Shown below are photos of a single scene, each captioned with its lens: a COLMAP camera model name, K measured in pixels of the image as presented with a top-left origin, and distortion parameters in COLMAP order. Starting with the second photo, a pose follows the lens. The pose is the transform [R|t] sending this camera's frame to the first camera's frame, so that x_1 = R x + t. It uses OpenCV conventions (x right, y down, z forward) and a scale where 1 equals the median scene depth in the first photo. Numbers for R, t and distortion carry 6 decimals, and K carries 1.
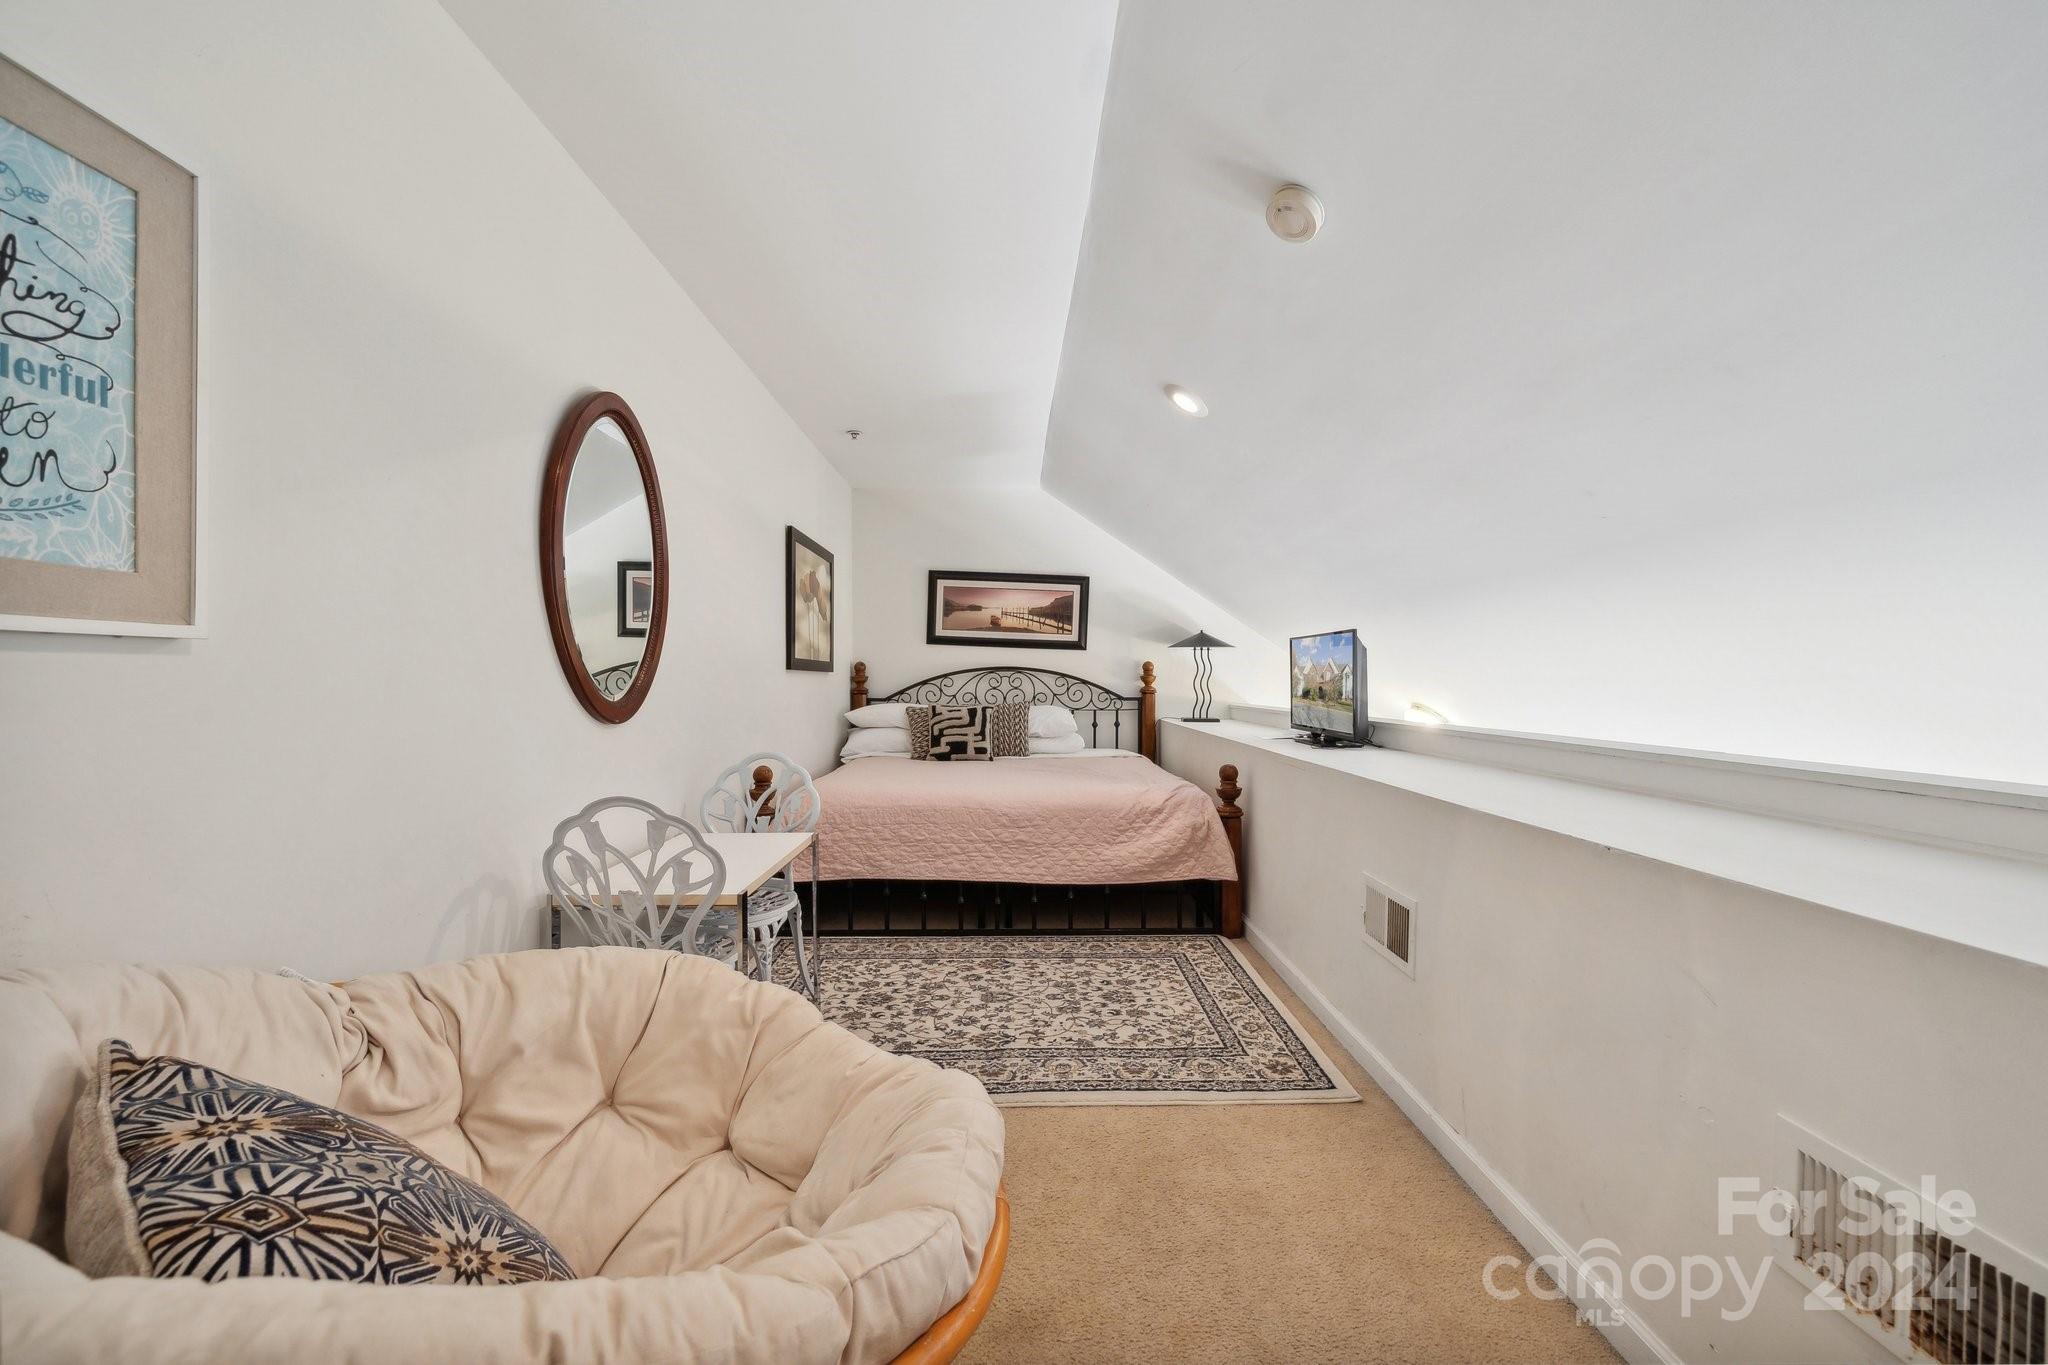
lens RADIAL K [[754.0, 0, 1037.5], [0, 754.0, 691.6], [0, 0, 1]] dist [-0.002318, -0.000177]
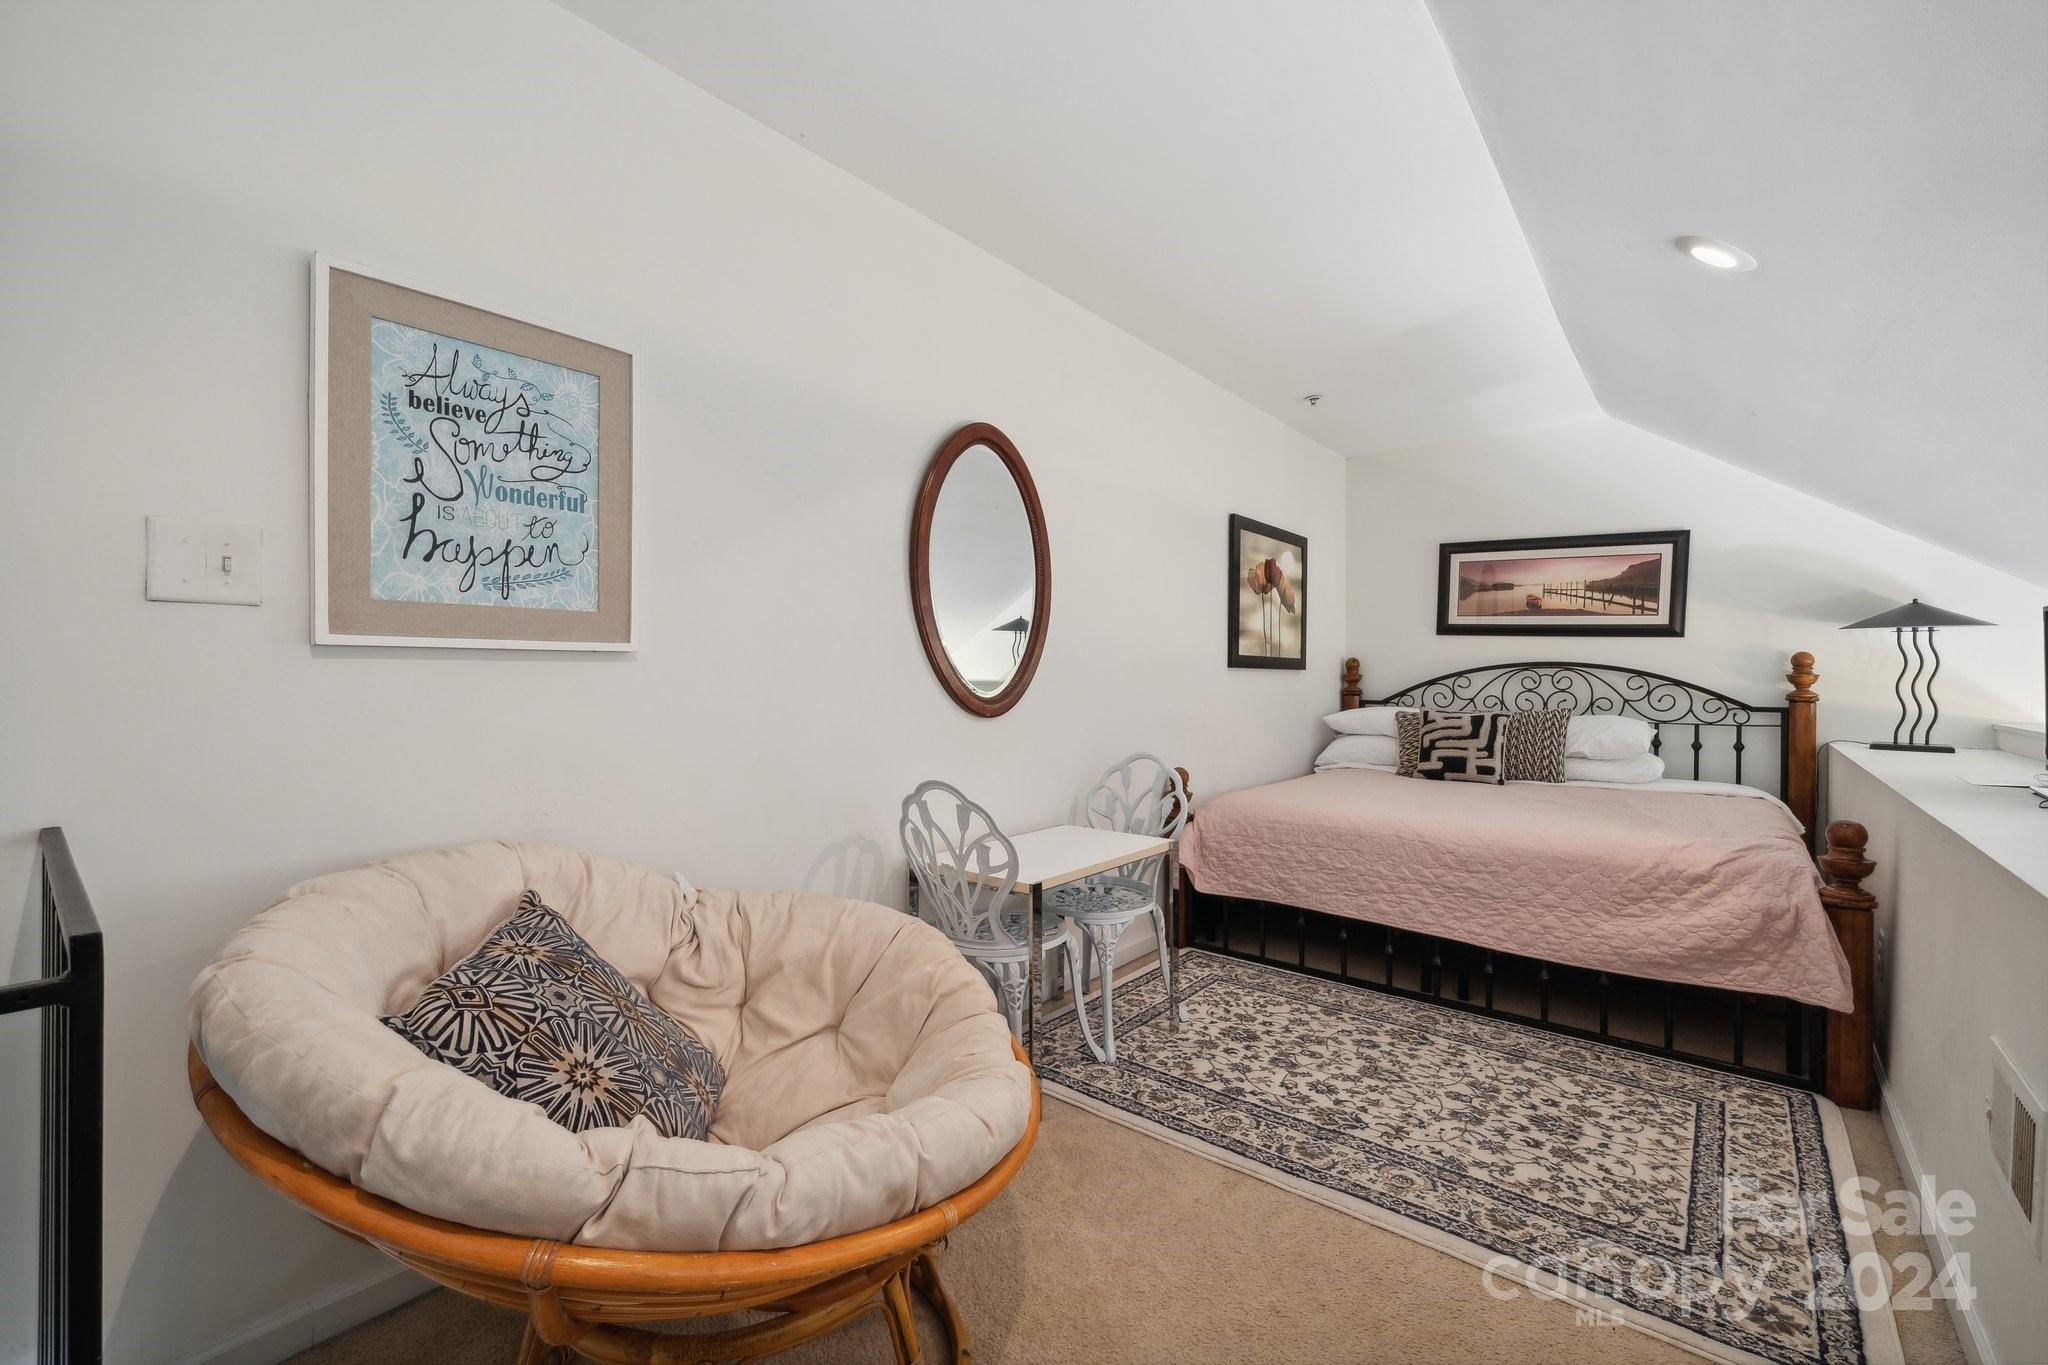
lens RADIAL K [[836.1, 0, 1034.2], [0, 836.1, 689.2], [0, 0, 1]] dist [0.000250, 0.000070]
pose [[0.766696, 0.012236, -0.641893, 0.212670], [-0.013597, 0.999904, 0.002820, -0.002837], [0.641866, 0.006565, 0.766789, 0.069099]]
